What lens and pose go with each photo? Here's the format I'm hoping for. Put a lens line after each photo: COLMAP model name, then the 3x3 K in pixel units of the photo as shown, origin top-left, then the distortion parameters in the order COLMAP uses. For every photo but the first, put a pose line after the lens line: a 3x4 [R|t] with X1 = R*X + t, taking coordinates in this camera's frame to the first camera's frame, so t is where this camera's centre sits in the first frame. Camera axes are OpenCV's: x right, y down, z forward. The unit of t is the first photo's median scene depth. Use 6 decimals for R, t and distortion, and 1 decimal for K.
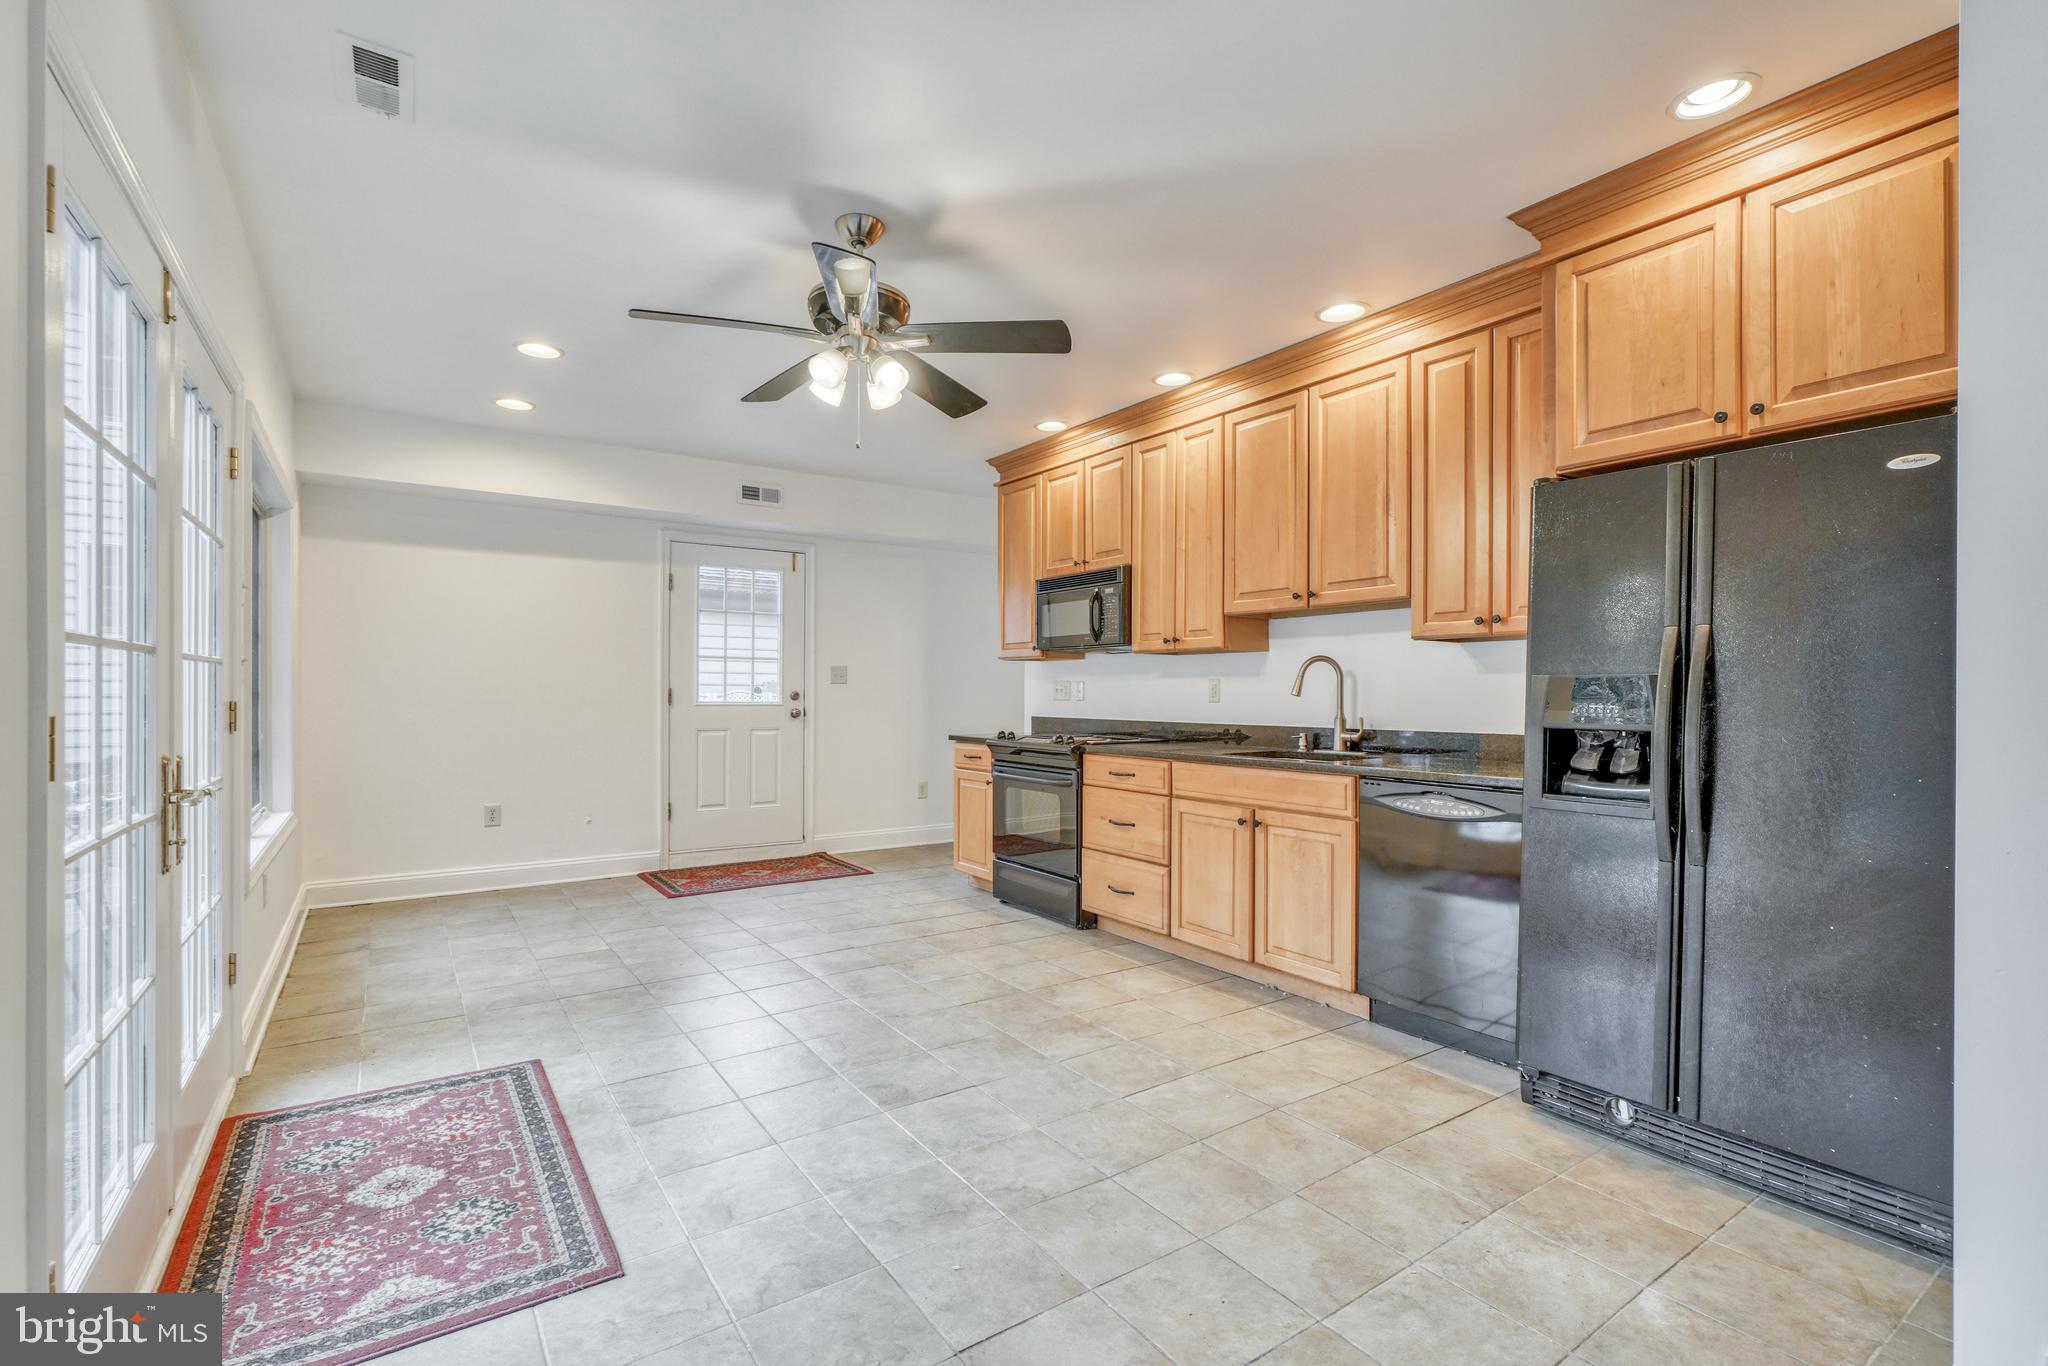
lens RADIAL K [[906.4, 0, 1021.9], [0, 906.4, 699.9], [0, 0, 1]] dist [-0.009377, 0.006134]
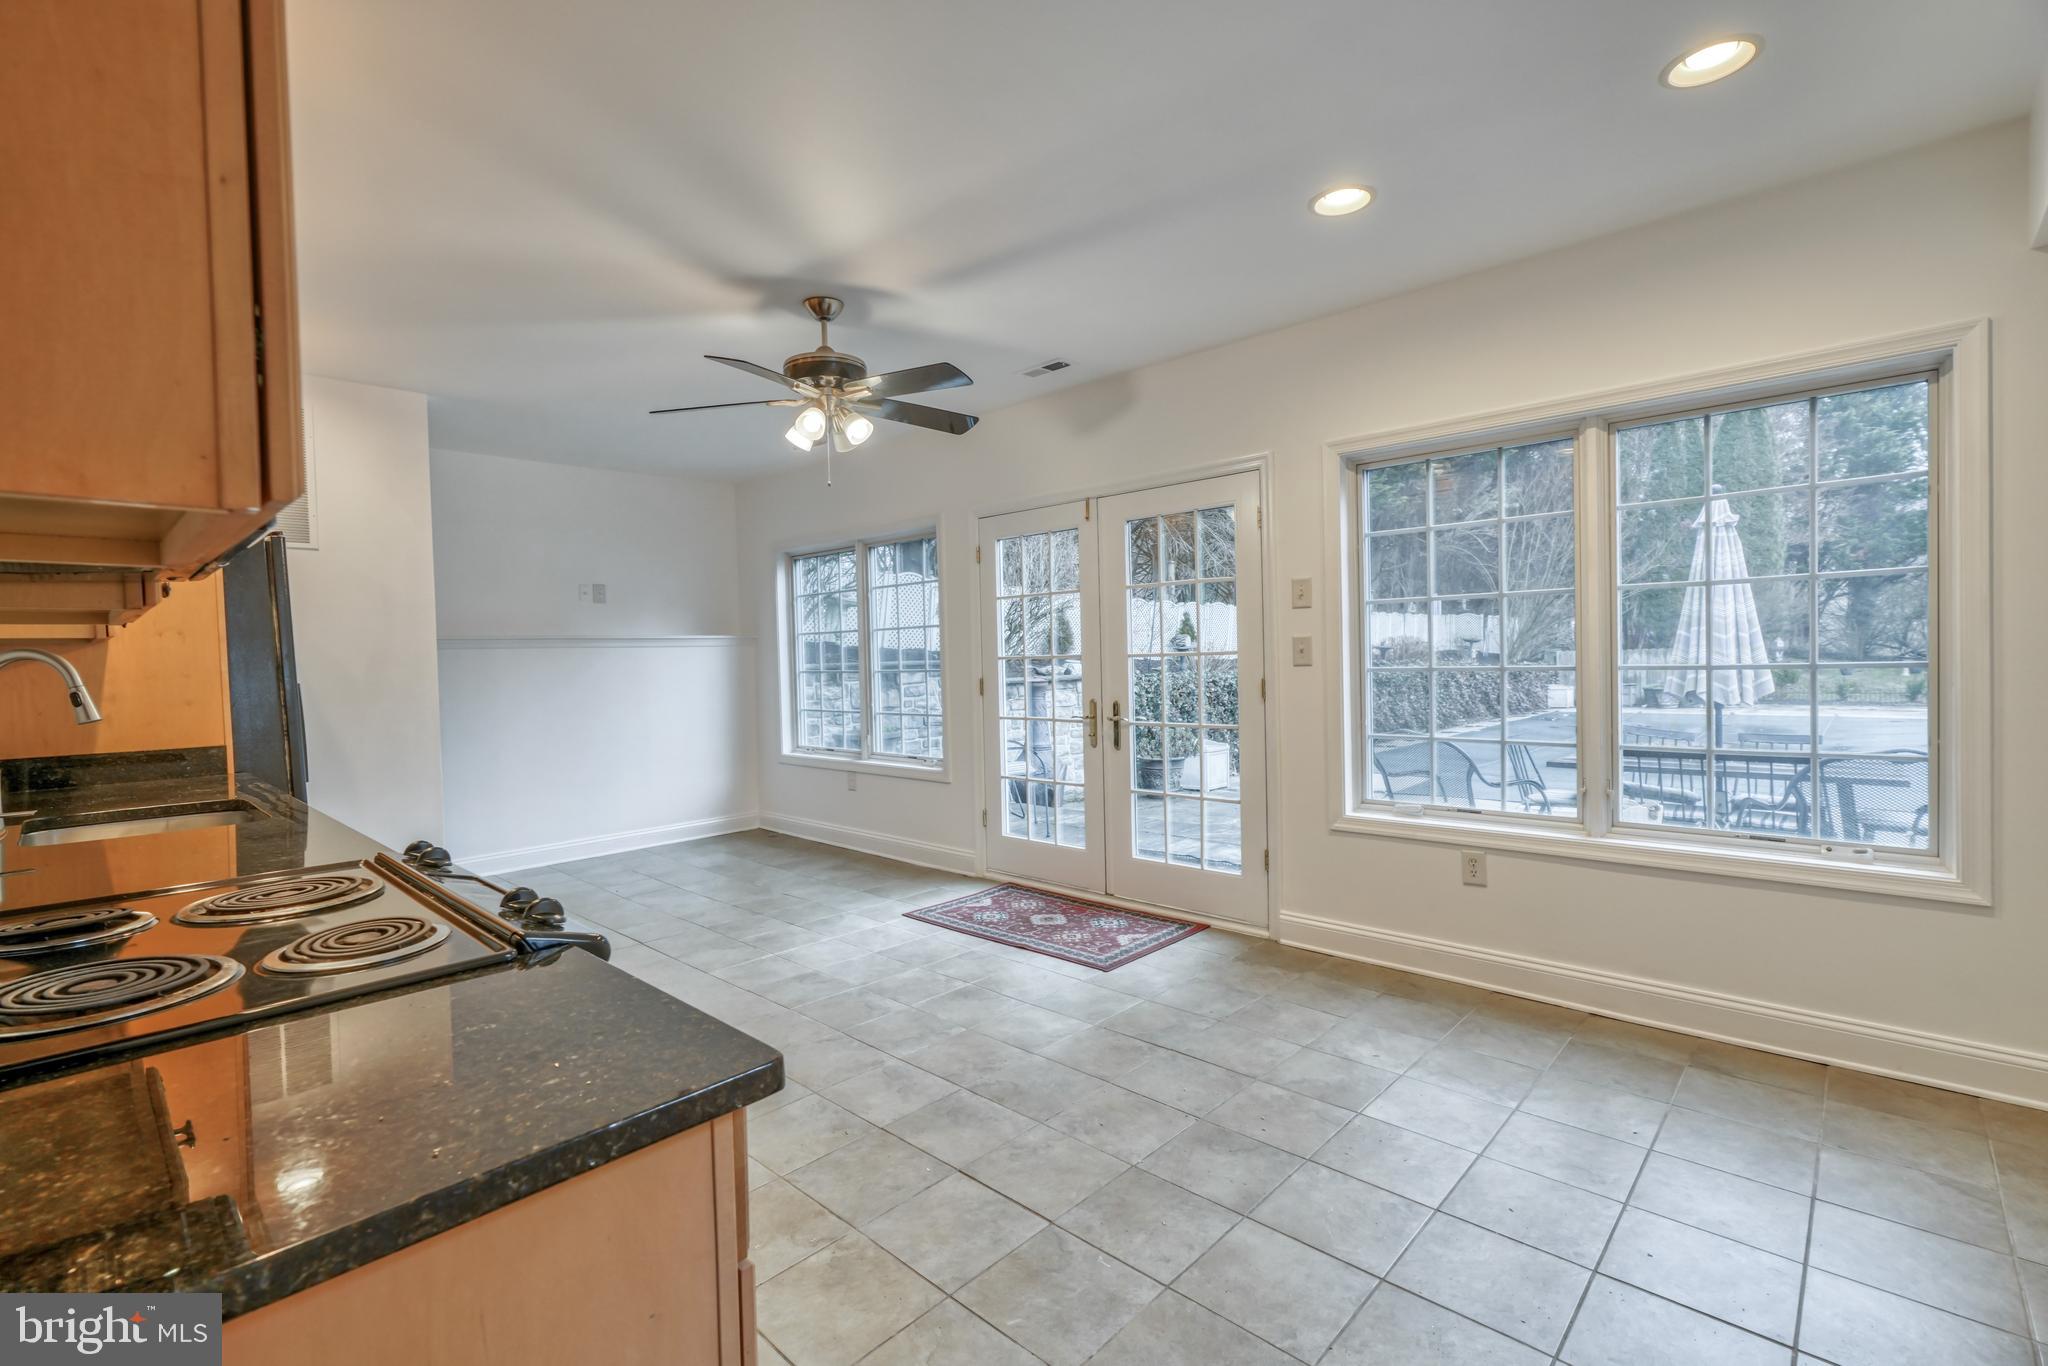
lens RADIAL K [[921.6, 0, 1021.2], [0, 921.6, 659.1], [0, 0, 1]] dist [-0.011988, 0.006146]
pose [[-0.979487, 0.019789, -0.200535, -0.141806], [0.017848, 0.999775, 0.011485, -0.041995], [0.200717, 0.007671, -0.979619, 1.834968]]
